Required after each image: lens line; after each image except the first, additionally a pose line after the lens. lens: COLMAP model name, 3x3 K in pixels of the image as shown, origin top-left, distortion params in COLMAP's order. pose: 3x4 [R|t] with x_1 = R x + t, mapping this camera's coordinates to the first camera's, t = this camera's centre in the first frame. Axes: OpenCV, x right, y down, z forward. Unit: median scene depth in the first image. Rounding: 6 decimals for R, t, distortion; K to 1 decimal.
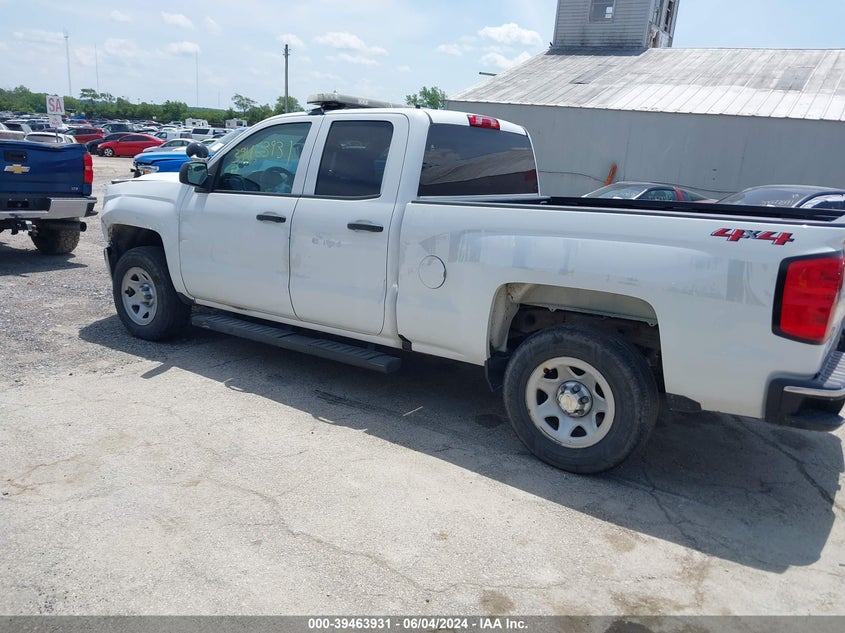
lens RADIAL K [[677.6, 0, 422.5], [0, 677.6, 316.5], [0, 0, 1]] dist [-0.000462, -0.000214]
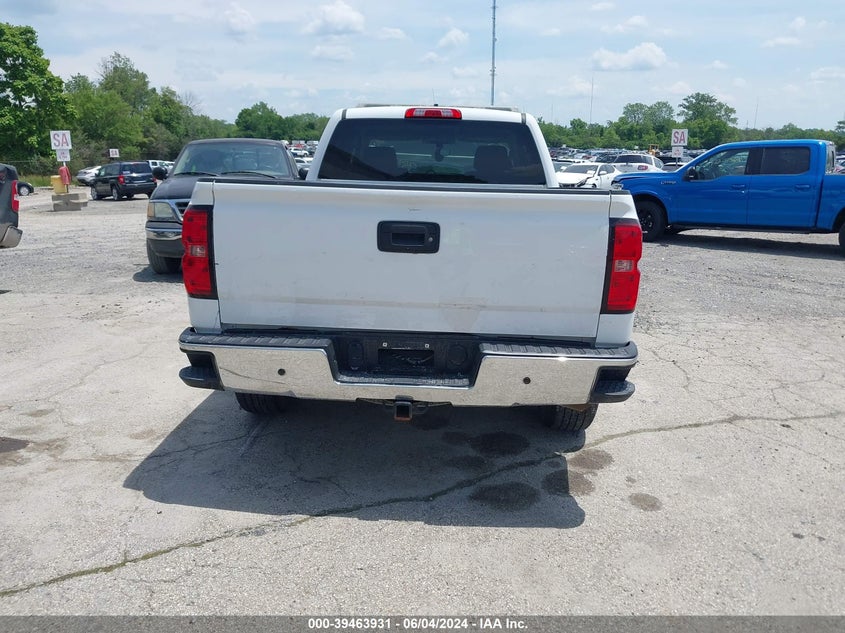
lens RADIAL K [[662.9, 0, 422.5], [0, 662.9, 316.5], [0, 0, 1]] dist [-0.050424, 0.069627]
pose [[0.537088, 0.152689, -0.829592, 1.469951], [-0.186982, 0.980565, 0.059422, -0.054220], [0.822542, 0.123204, 0.555199, 0.669223]]
